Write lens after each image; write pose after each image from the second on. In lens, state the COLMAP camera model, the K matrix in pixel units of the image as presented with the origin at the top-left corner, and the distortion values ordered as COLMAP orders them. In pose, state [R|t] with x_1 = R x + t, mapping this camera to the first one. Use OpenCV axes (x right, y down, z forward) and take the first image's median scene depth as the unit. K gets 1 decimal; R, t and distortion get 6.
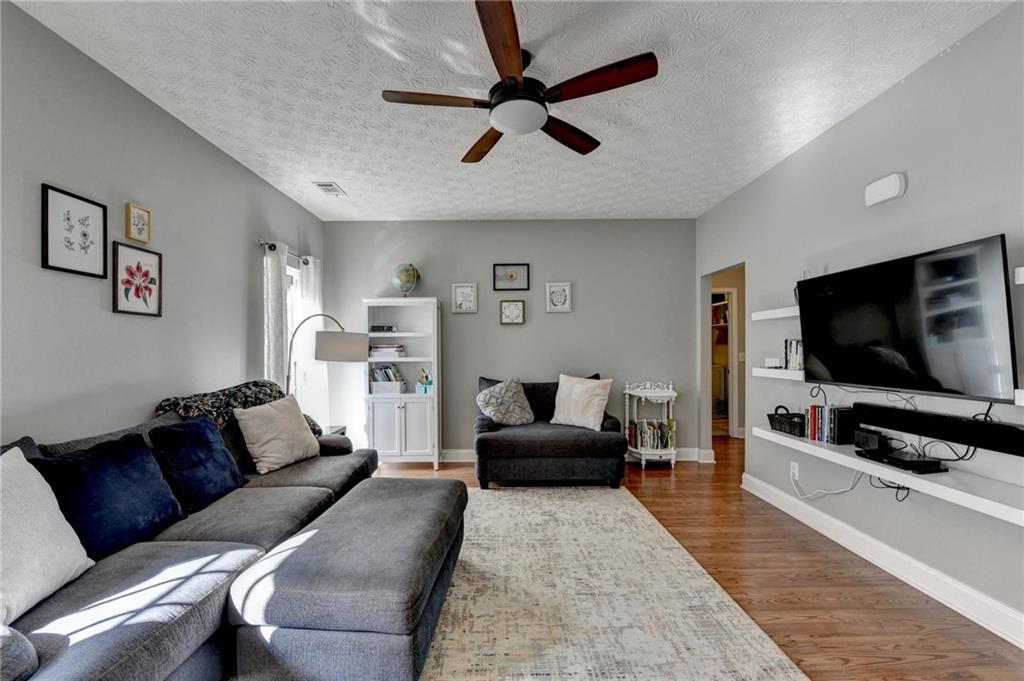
lens RADIAL K [[418.1, 0, 512.0], [0, 418.1, 340.5], [0, 0, 1]] dist [-0.015207, -0.000538]
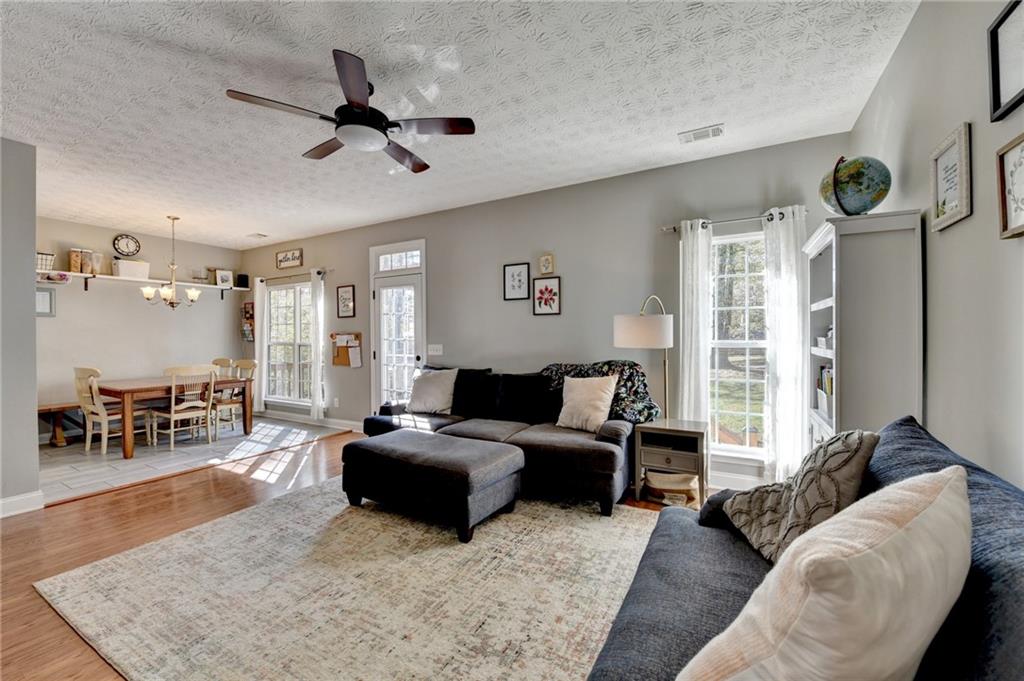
lens RADIAL K [[418.1, 0, 512.0], [0, 418.1, 340.5], [0, 0, 1]] dist [-0.015207, -0.000538]
pose [[-0.510756, 0.024856, -0.859366, 0.751395], [0.029839, 0.999492, 0.011174, 0.024276], [0.859208, -0.019936, -0.511239, 1.832622]]
